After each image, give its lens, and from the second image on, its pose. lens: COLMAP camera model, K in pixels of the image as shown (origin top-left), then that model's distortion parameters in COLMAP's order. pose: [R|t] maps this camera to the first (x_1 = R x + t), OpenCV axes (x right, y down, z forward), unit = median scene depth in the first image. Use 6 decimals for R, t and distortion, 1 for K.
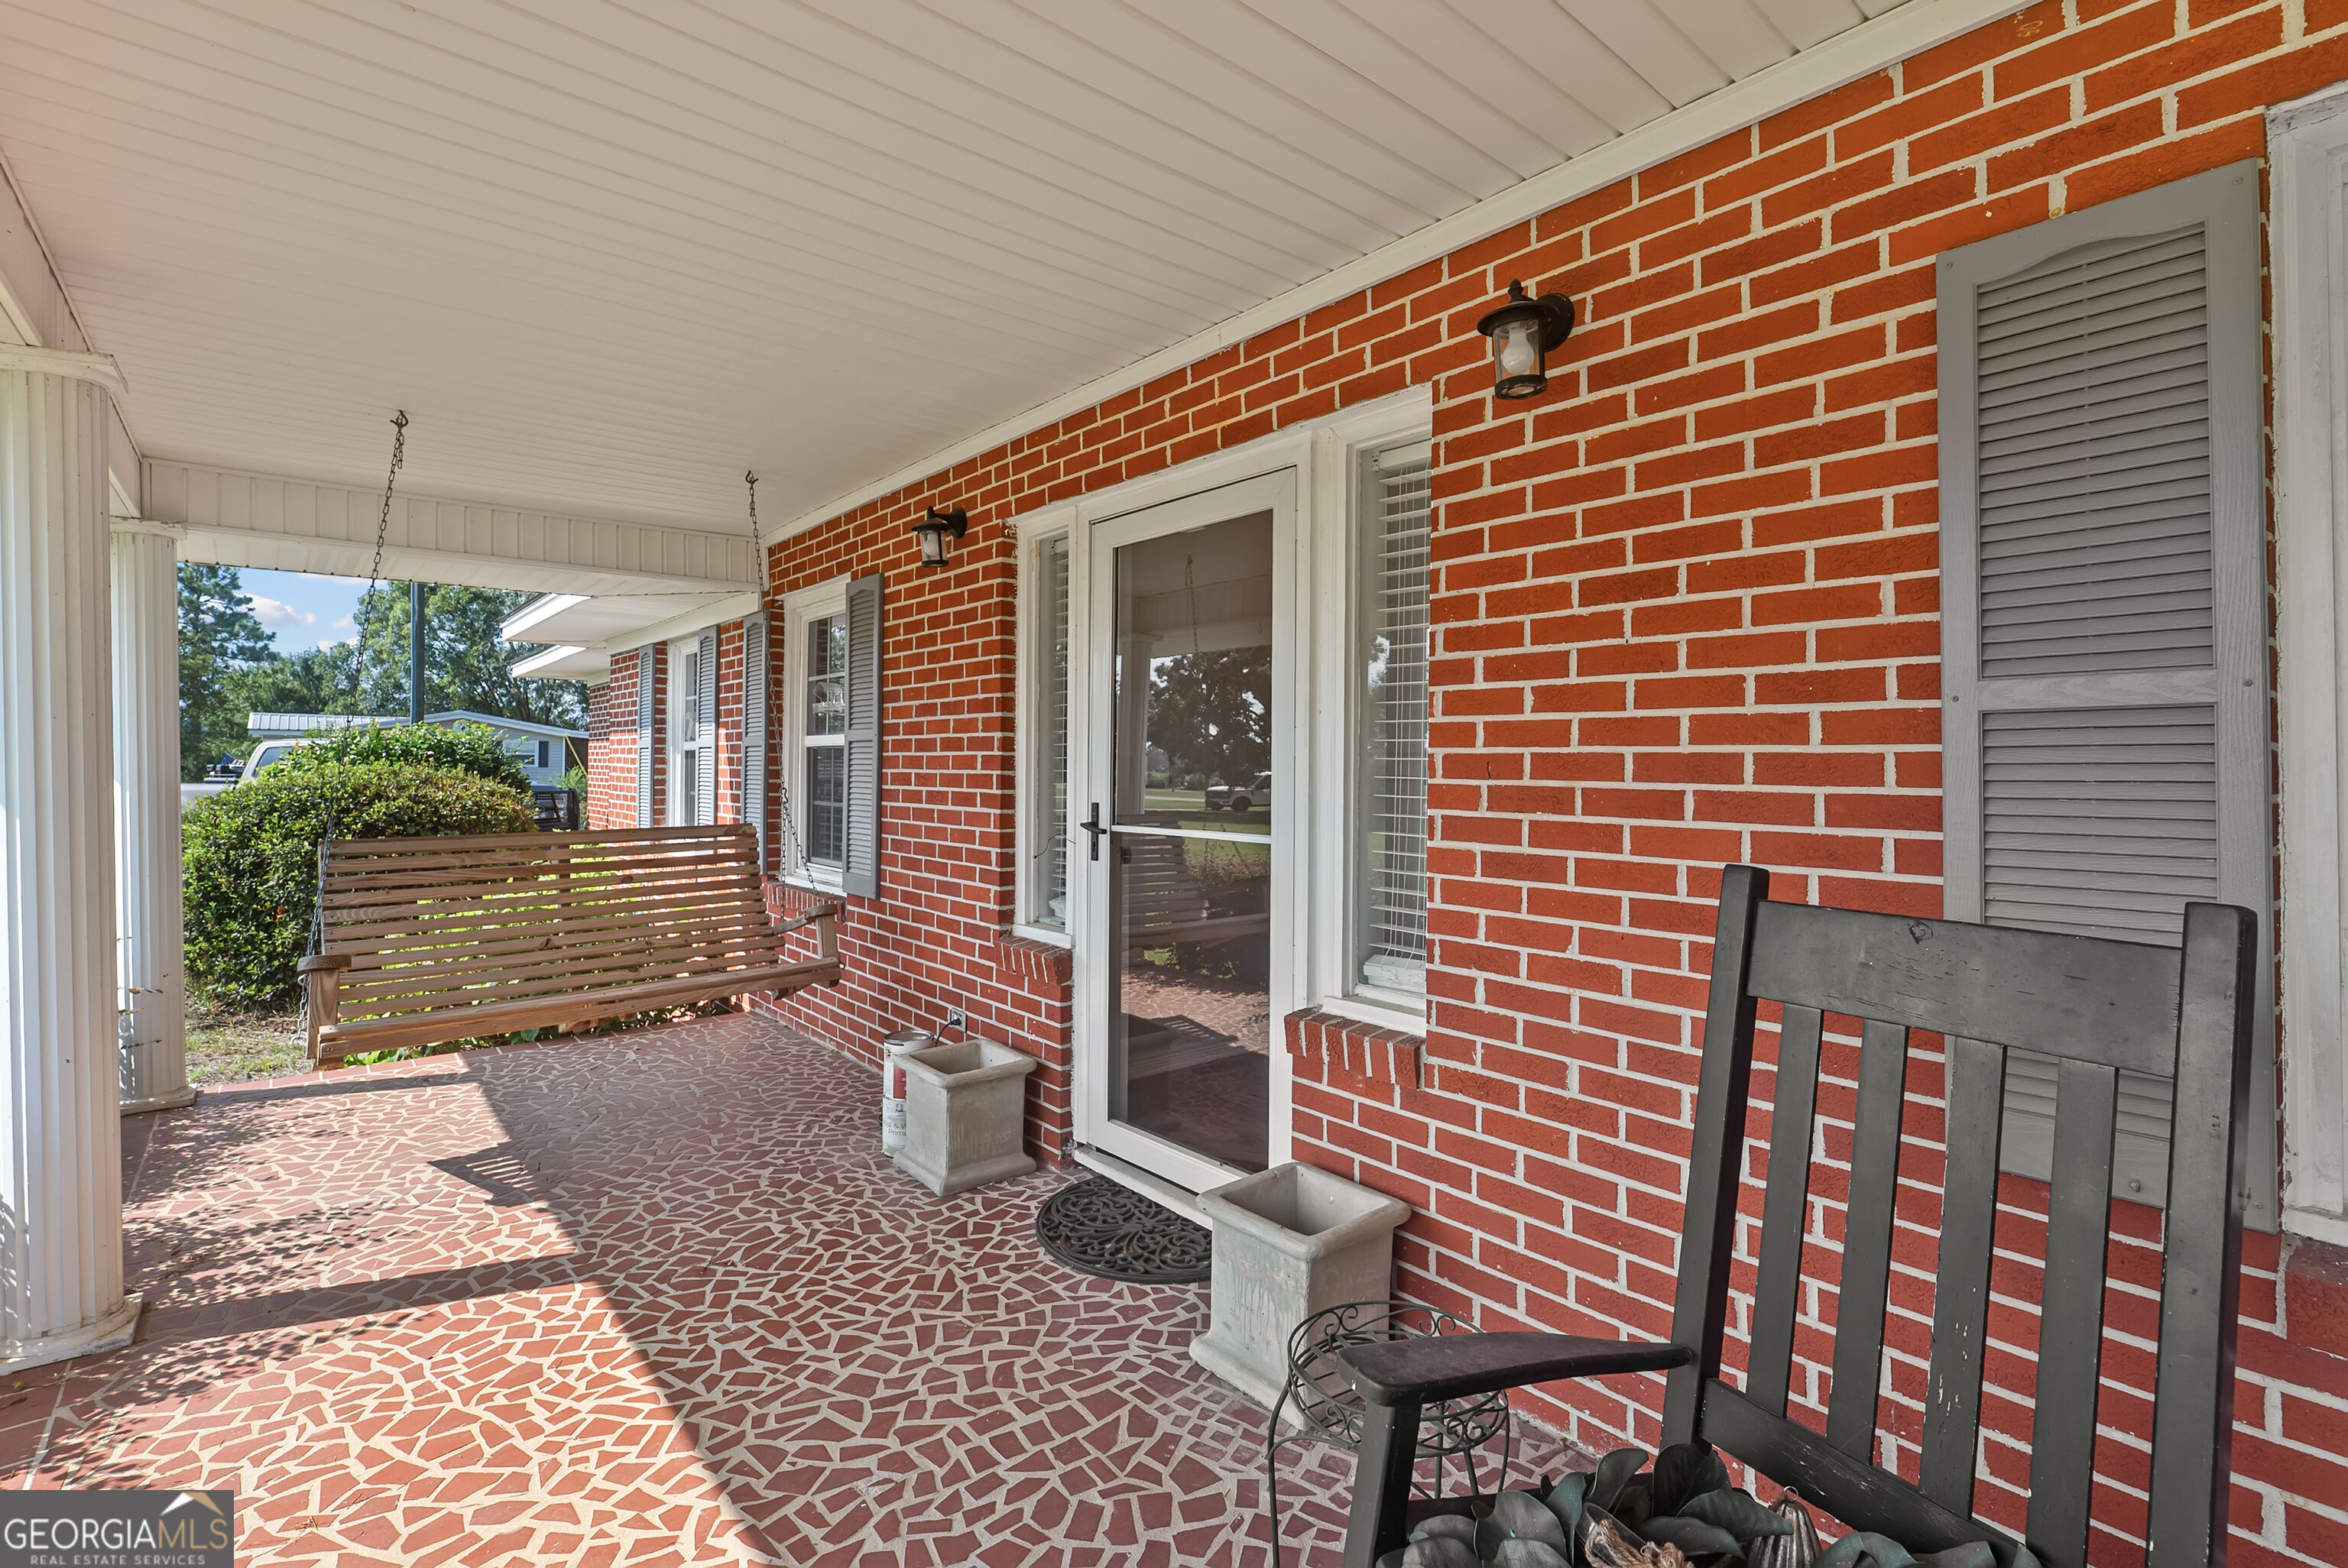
lens RADIAL K [[1046.2, 0, 1172.9], [0, 1046.2, 777.4], [0, 0, 1]] dist [-0.013012, -0.000049]
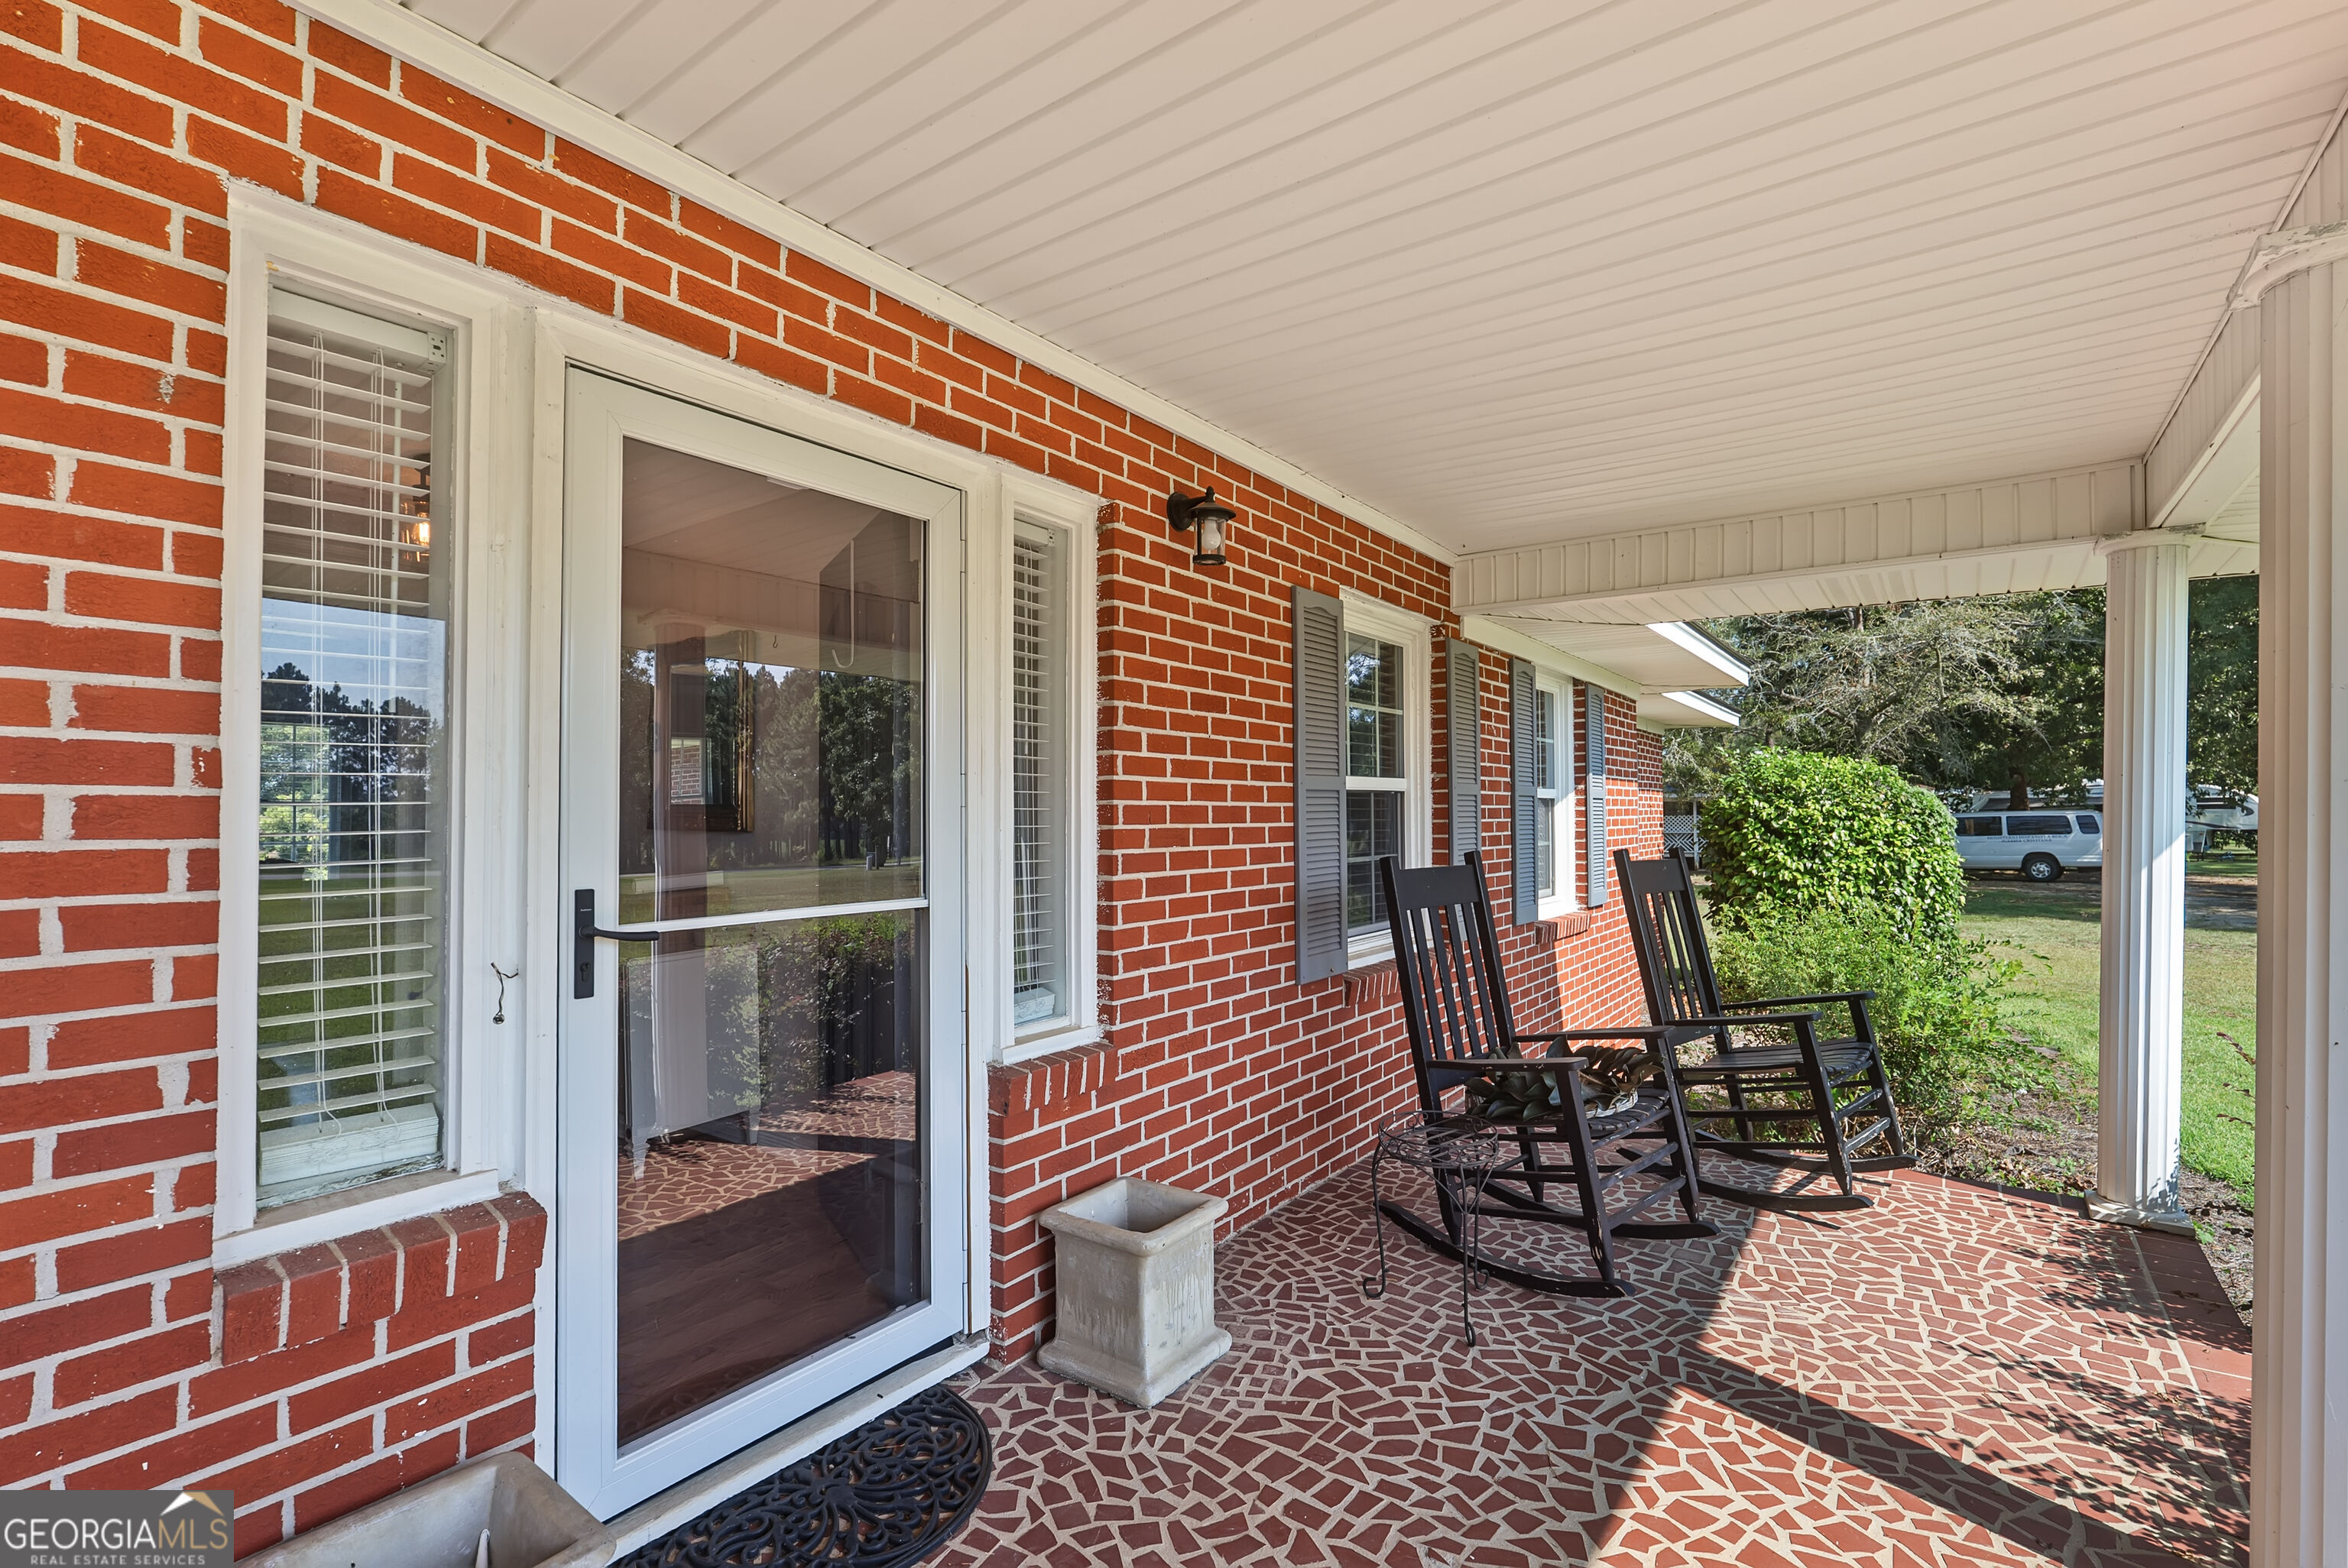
lens RADIAL K [[1067.2, 0, 1174.5], [0, 1067.2, 818.6], [0, 0, 1]] dist [-0.011835, 0.000216]
pose [[-0.232184, -0.009077, 0.972629, -1.038074], [0.015149, 0.999801, 0.012947, -0.022678], [-0.972554, 0.017741, -0.232001, 1.281830]]
